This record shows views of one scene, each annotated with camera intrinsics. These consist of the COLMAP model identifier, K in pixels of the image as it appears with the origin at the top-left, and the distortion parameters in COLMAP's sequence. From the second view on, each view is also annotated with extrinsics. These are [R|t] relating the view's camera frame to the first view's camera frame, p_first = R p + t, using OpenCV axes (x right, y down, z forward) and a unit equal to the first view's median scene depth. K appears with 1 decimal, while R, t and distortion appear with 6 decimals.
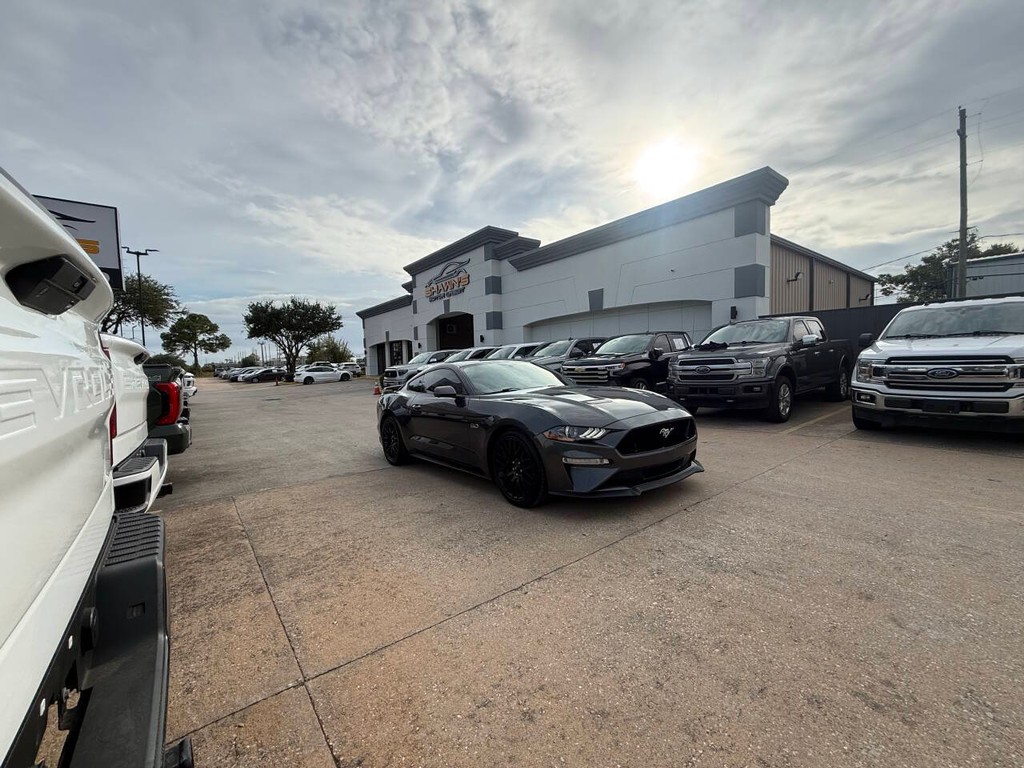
lens RADIAL K [[405.7, 0, 510.3], [0, 405.7, 393.6], [0, 0, 1]] dist [-0.000394, -0.000065]
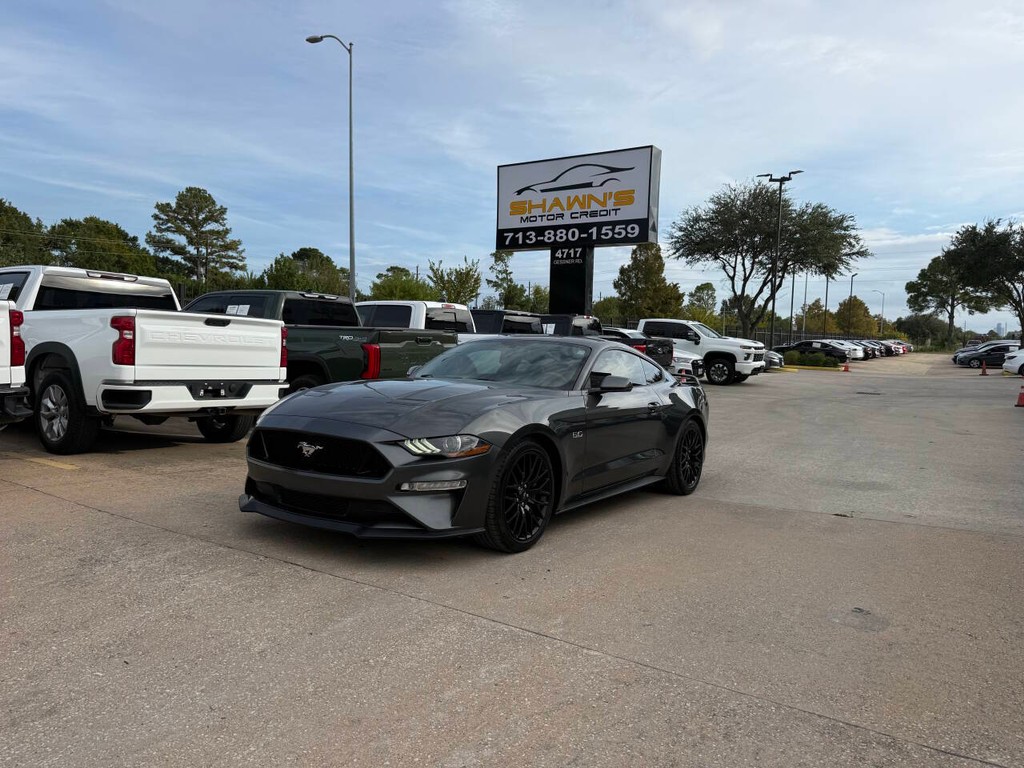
lens RADIAL K [[711.3, 0, 515.1], [0, 711.3, 395.1], [0, 0, 1]] dist [0.062199, -0.079017]
pose [[0.327330, 0.117142, -0.937621, 0.718017], [-0.104696, 0.990672, 0.087220, -0.059835], [0.939092, 0.069615, 0.336541, 0.410528]]
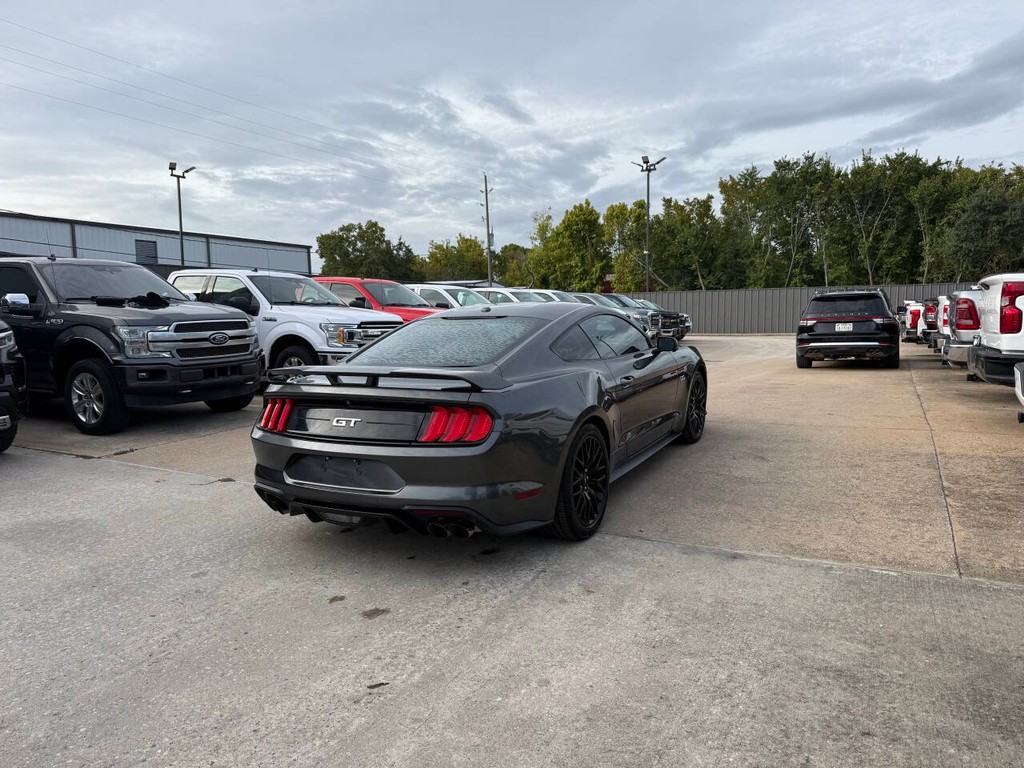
lens RADIAL K [[716.1, 0, 512.0], [0, 716.1, 384.0], [0, 0, 1]] dist [0.080462, -0.111716]
pose [[-0.405109, -0.045091, 0.913156, -0.710478], [0.101746, 0.990356, 0.094041, -0.046808], [-0.908589, 0.131007, -0.396614, 1.023802]]
